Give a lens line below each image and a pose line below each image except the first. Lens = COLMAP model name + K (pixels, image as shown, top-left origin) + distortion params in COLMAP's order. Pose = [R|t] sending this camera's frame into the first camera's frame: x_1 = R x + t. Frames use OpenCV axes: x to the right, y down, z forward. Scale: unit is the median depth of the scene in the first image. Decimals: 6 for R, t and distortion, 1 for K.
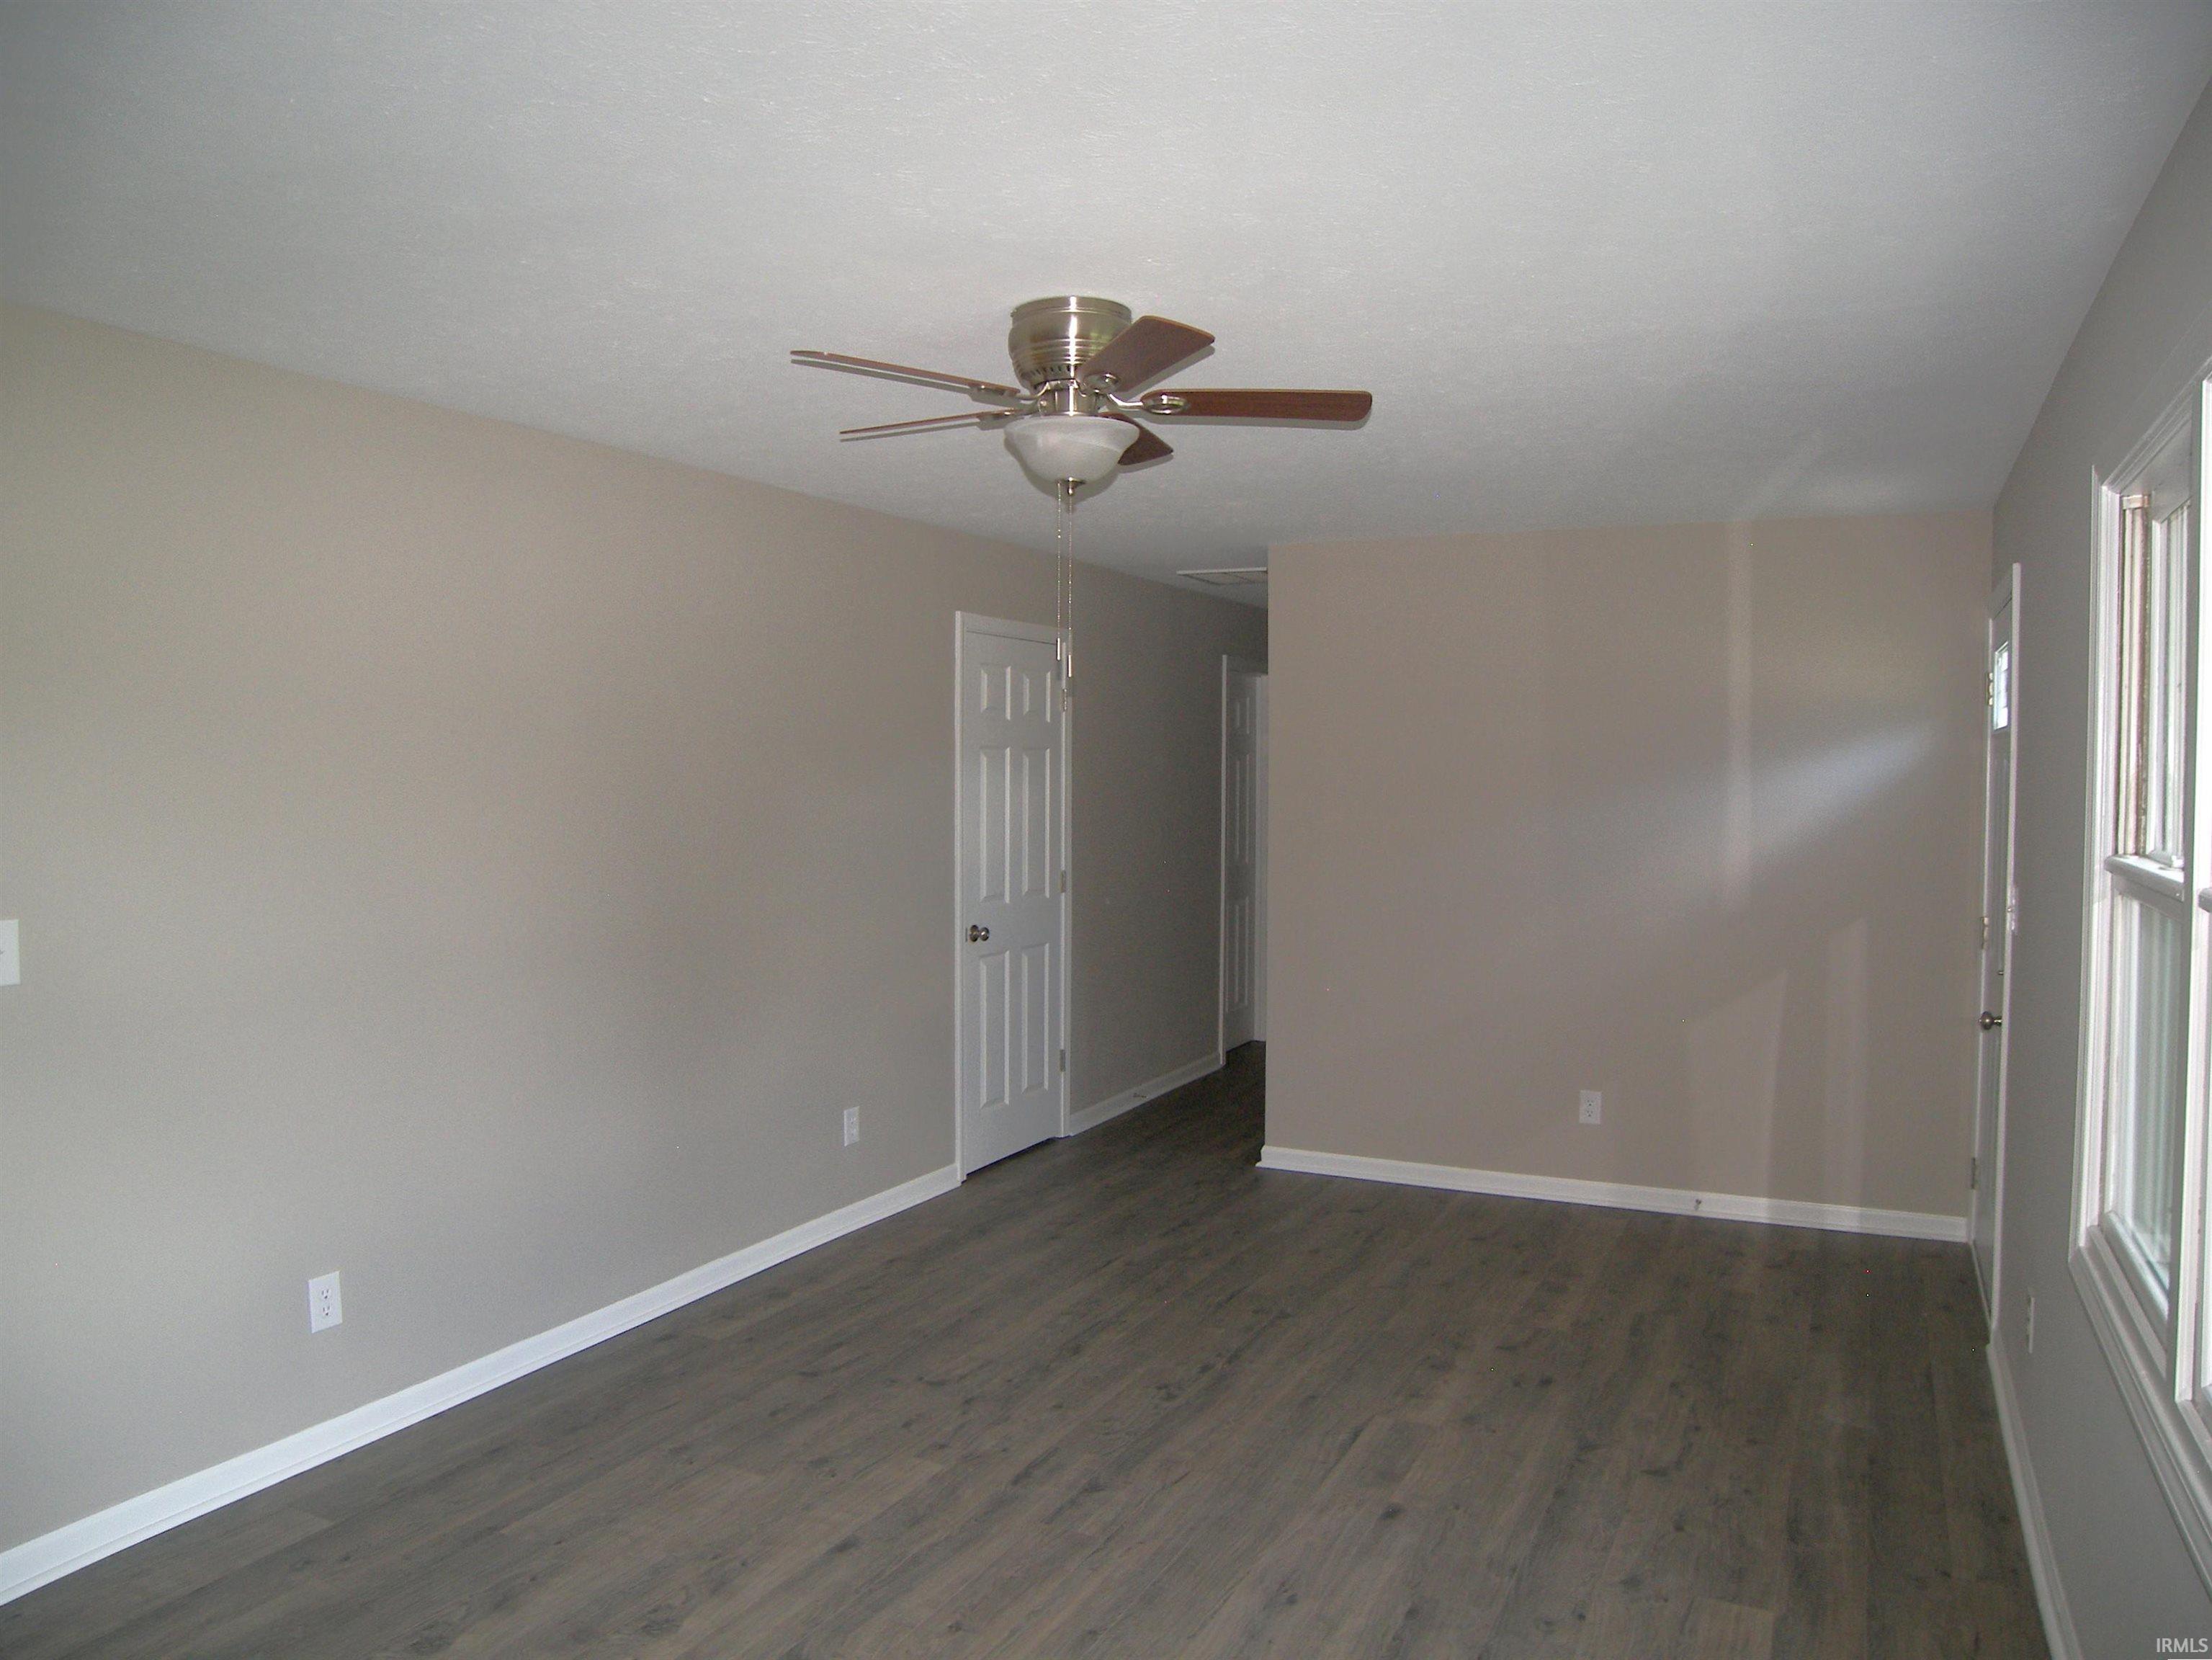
lens RADIAL K [[1579.9, 0, 1117.2], [0, 1579.9, 827.7], [0, 0, 1]] dist [-0.119522, 0.072856]
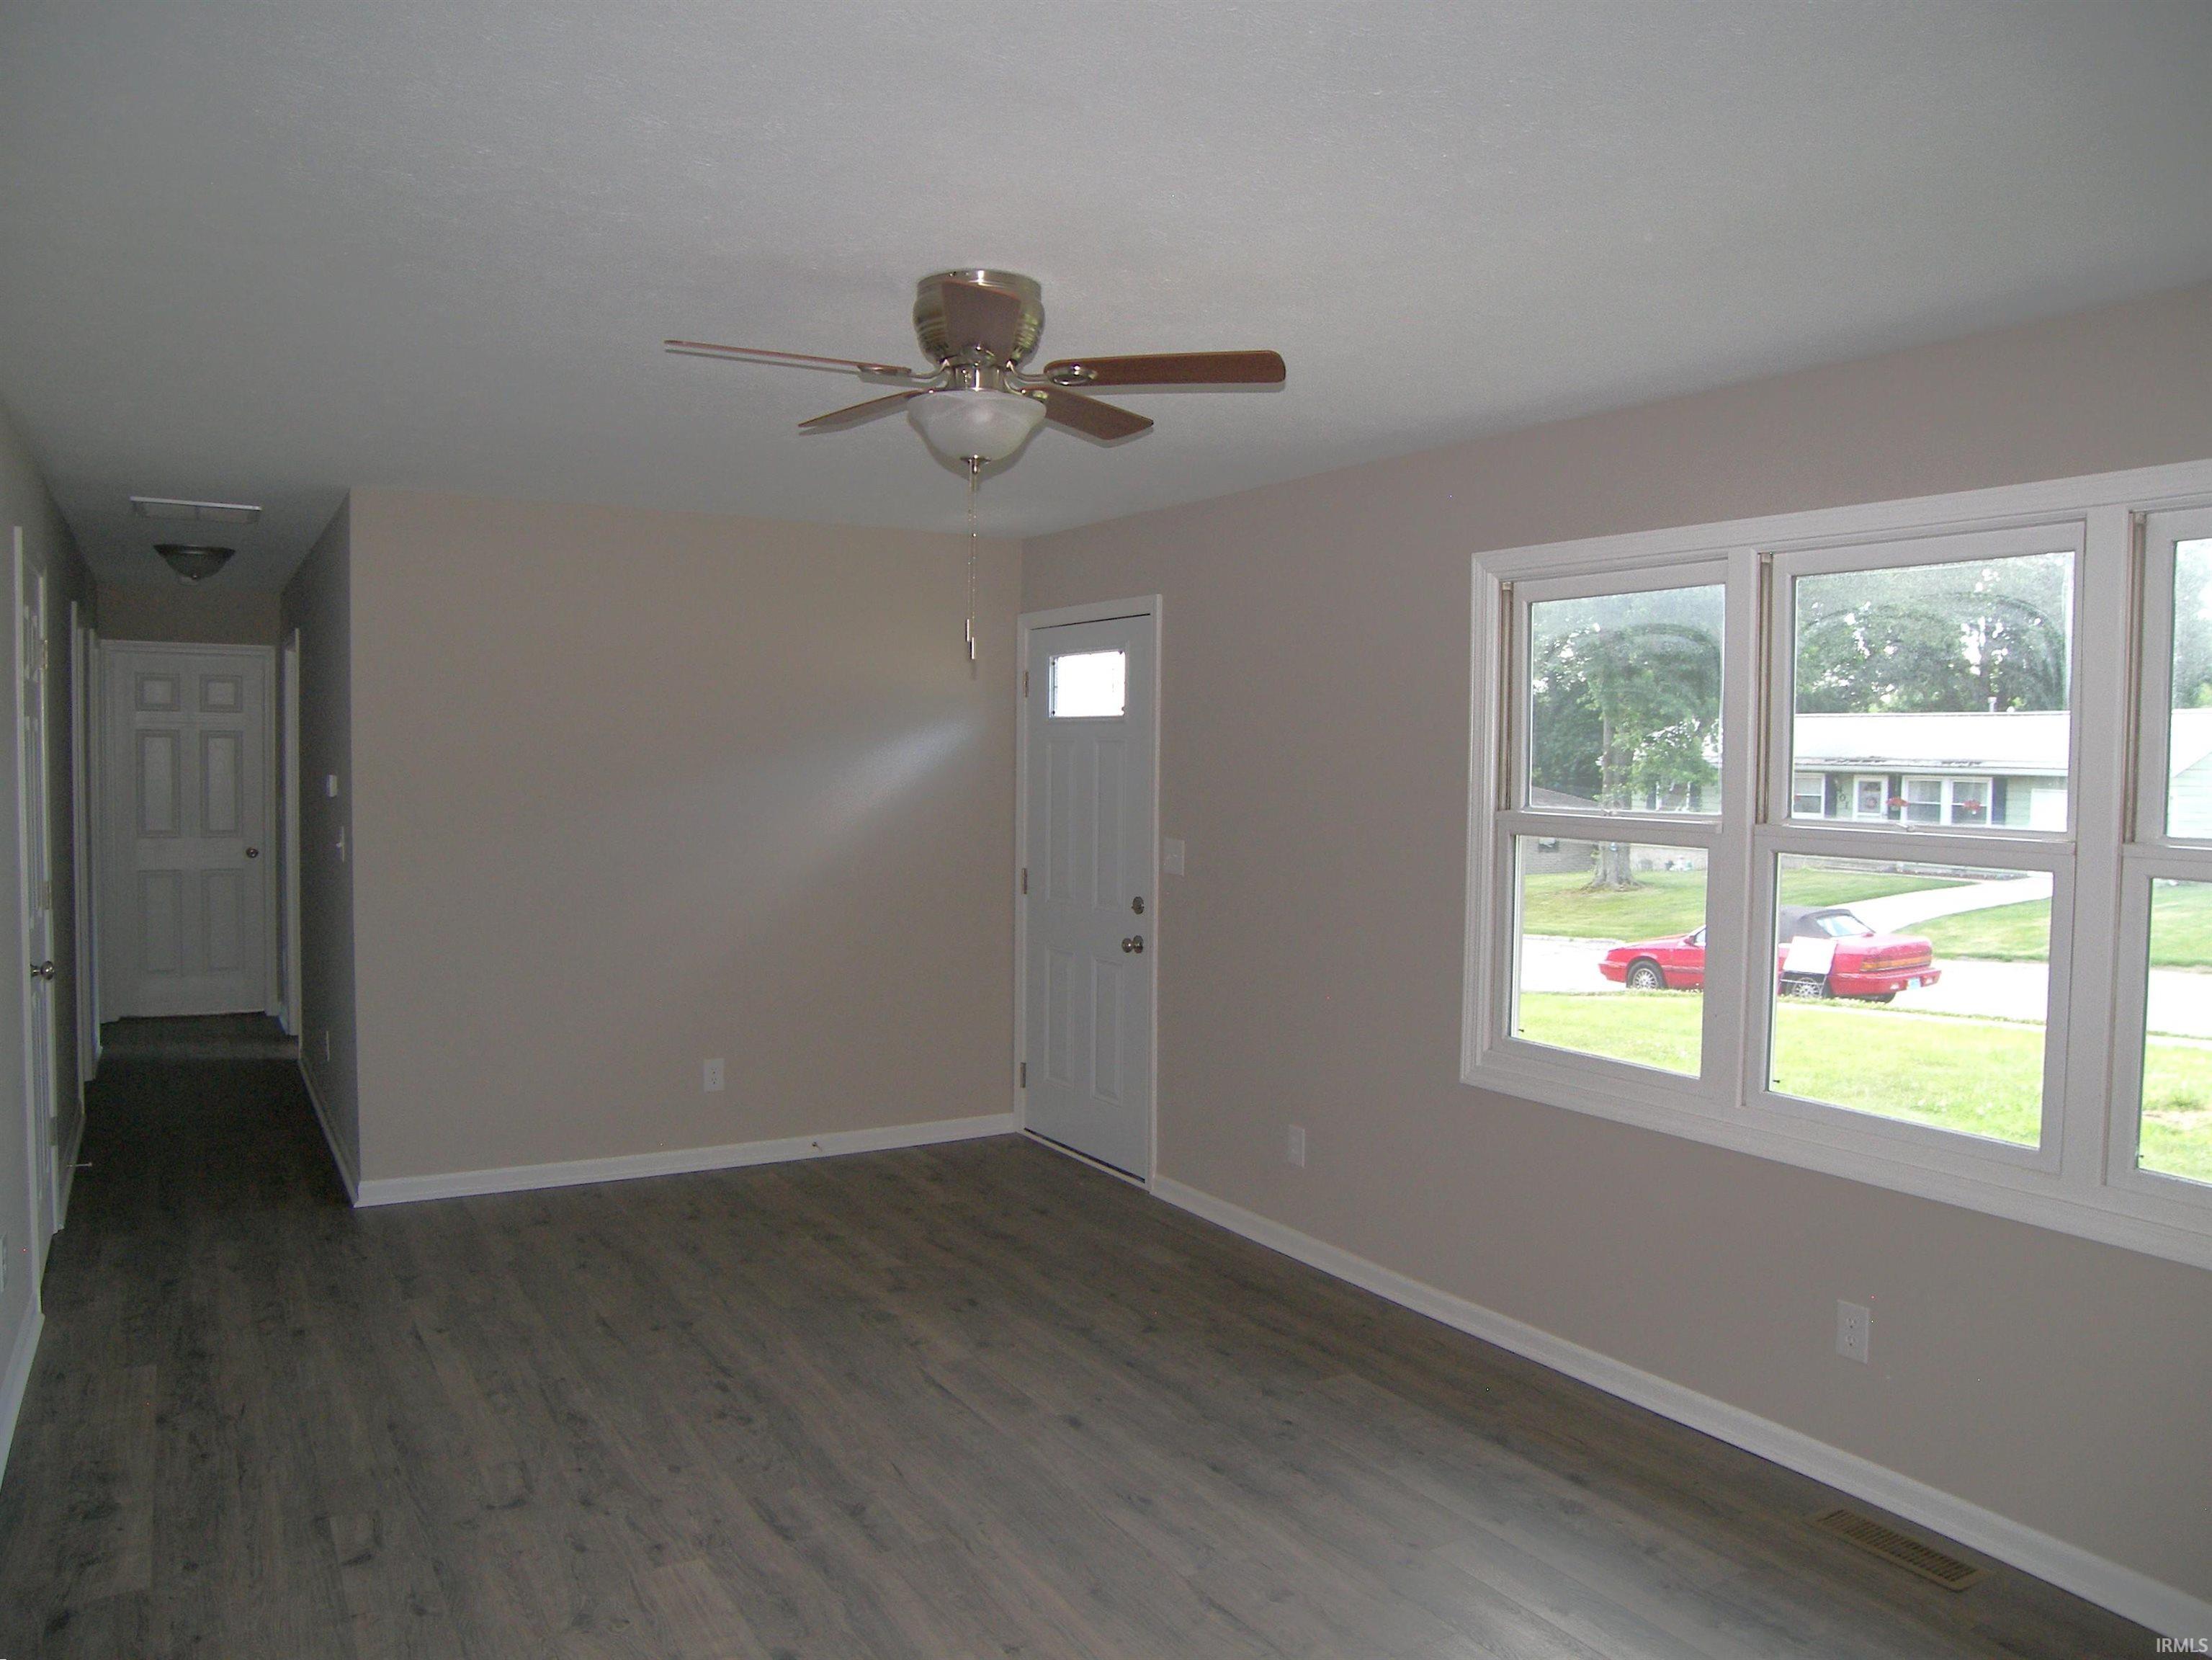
lens RADIAL K [[1579.9, 0, 1095.0], [0, 1579.9, 832.1], [0, 0, 1]] dist [-0.119522, 0.072856]
pose [[0.539996, -0.033635, 0.840995, -0.673807], [0.017972, 0.999434, 0.028432, -0.014319], [-0.841476, -0.000239, 0.540295, 0.337959]]
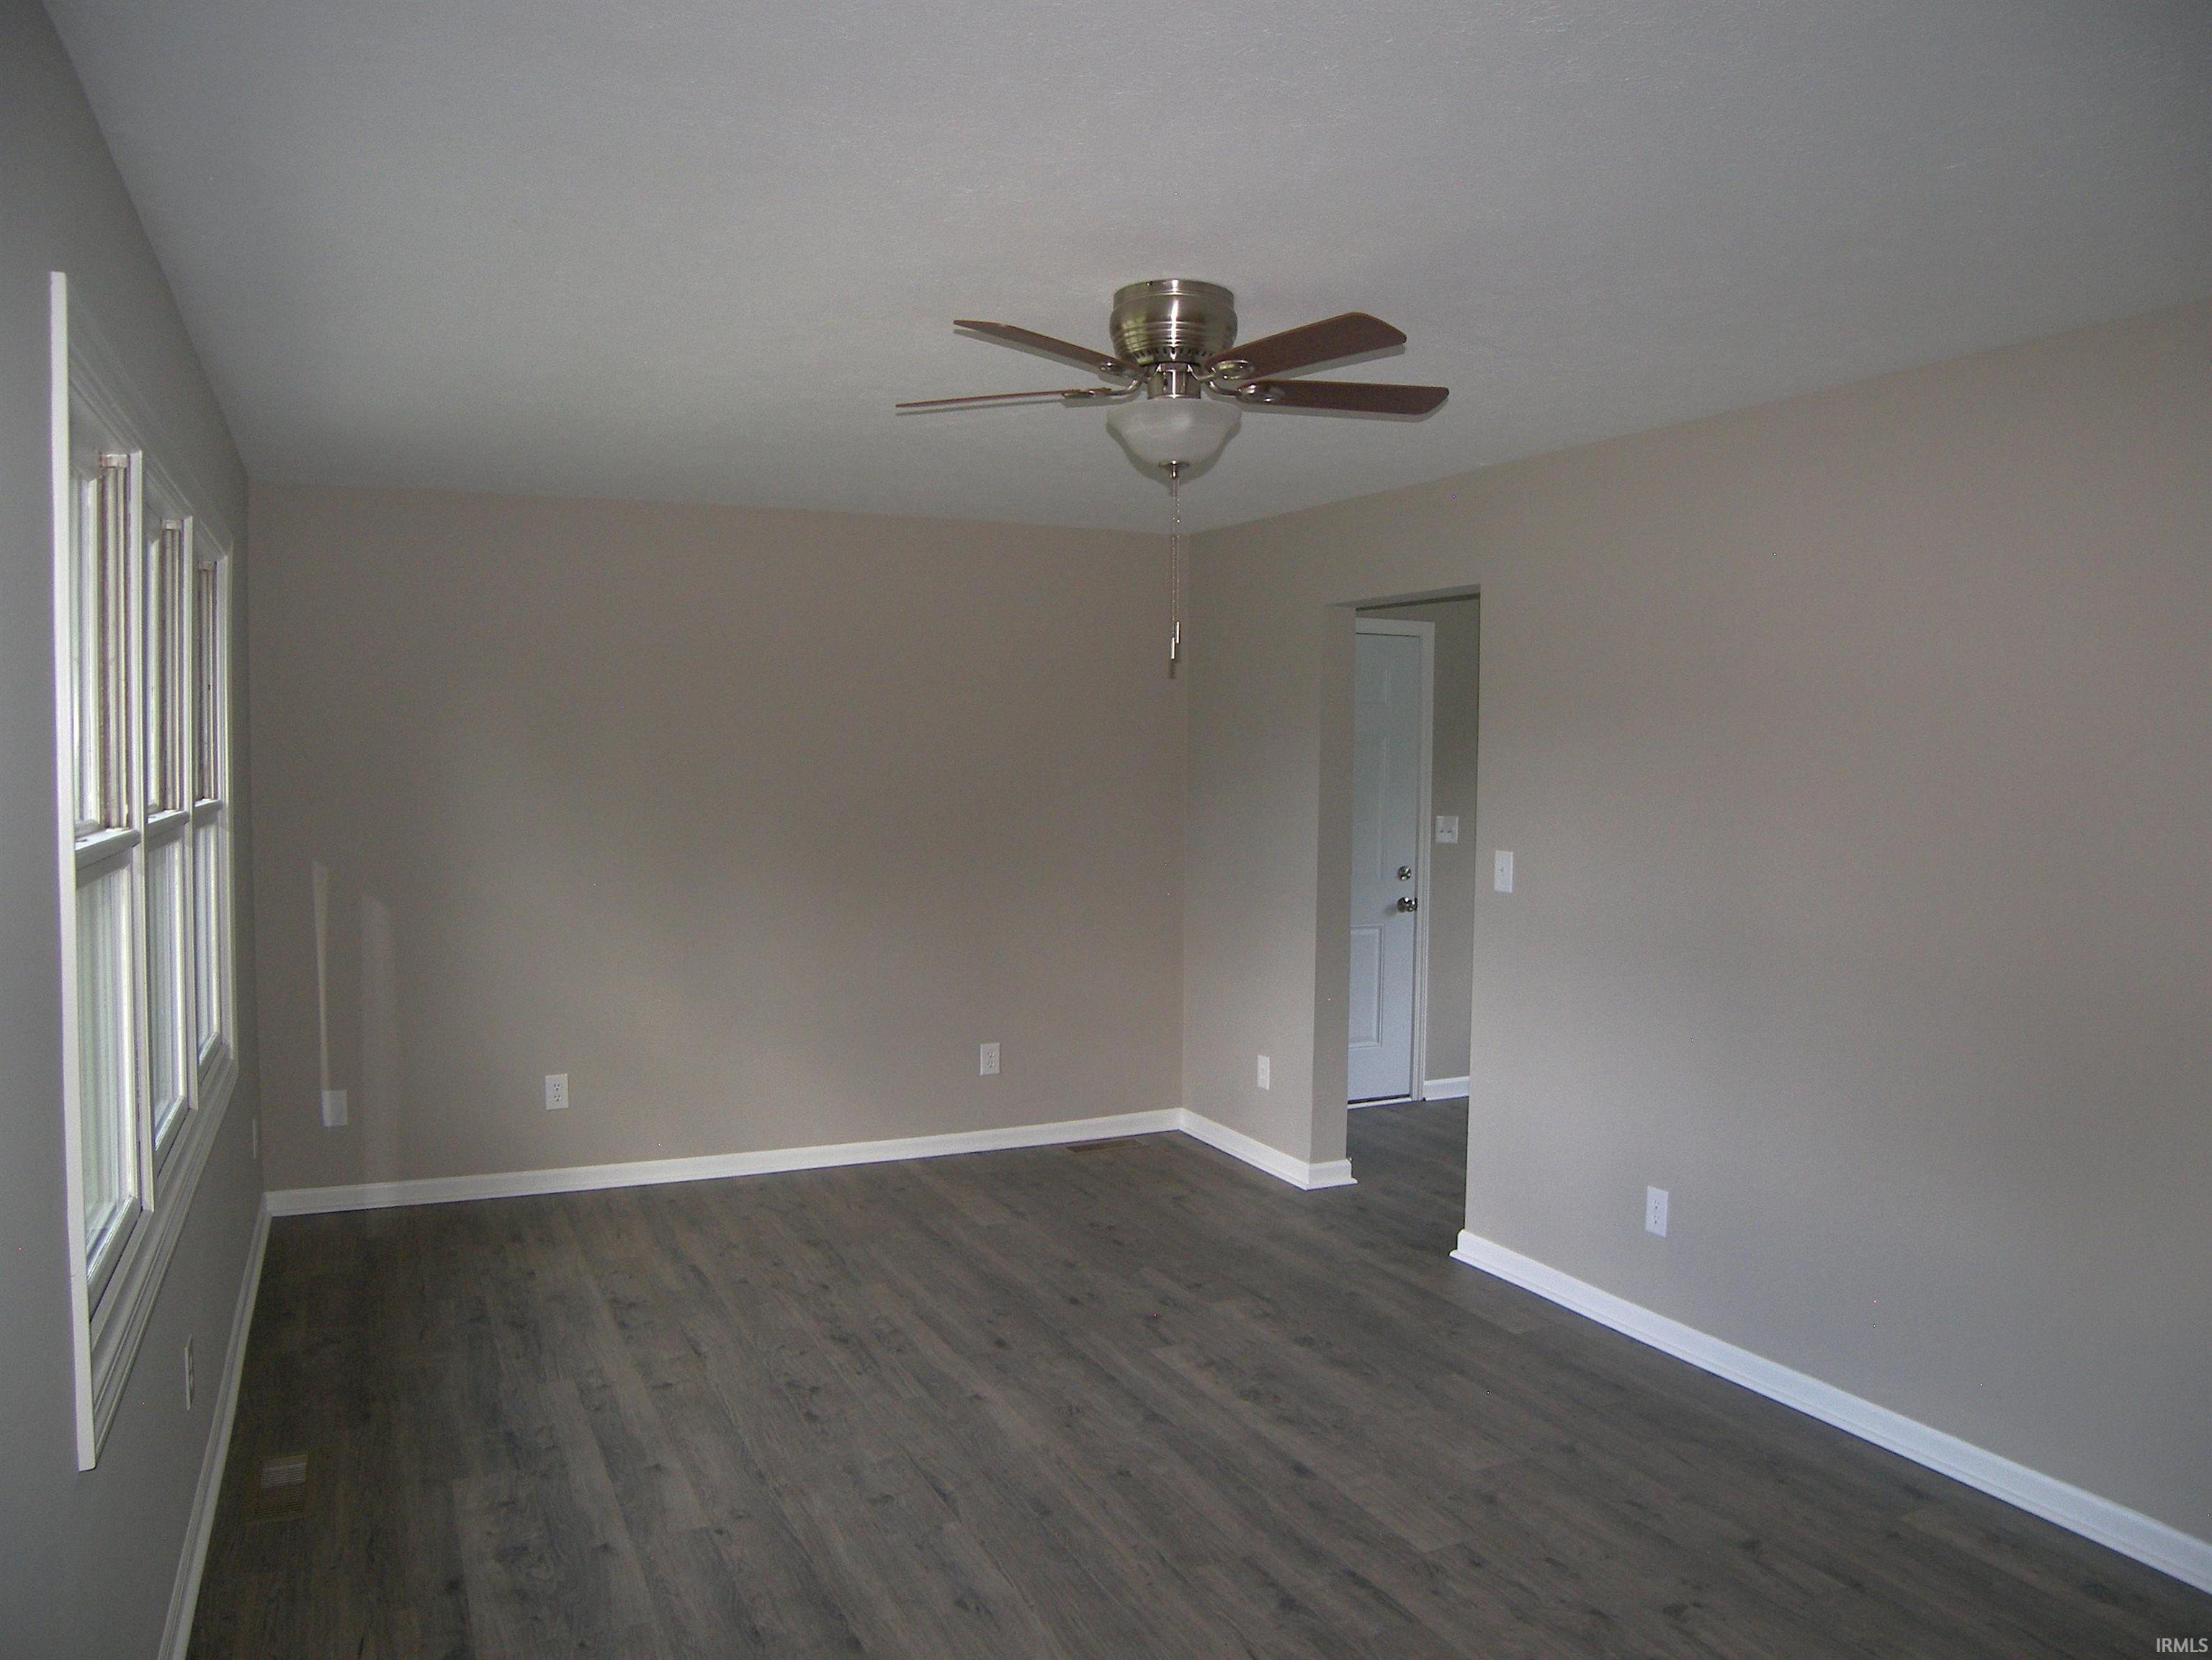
lens RADIAL K [[1579.9, 0, 1082.2], [0, 1579.9, 825.4], [0, 0, 1]] dist [-0.119522, 0.072856]
pose [[-0.627533, 0.025848, -0.778161, 0.652639], [-0.038264, 0.997217, 0.063981, -0.045572], [0.777649, 0.069926, -0.624798, 1.313031]]
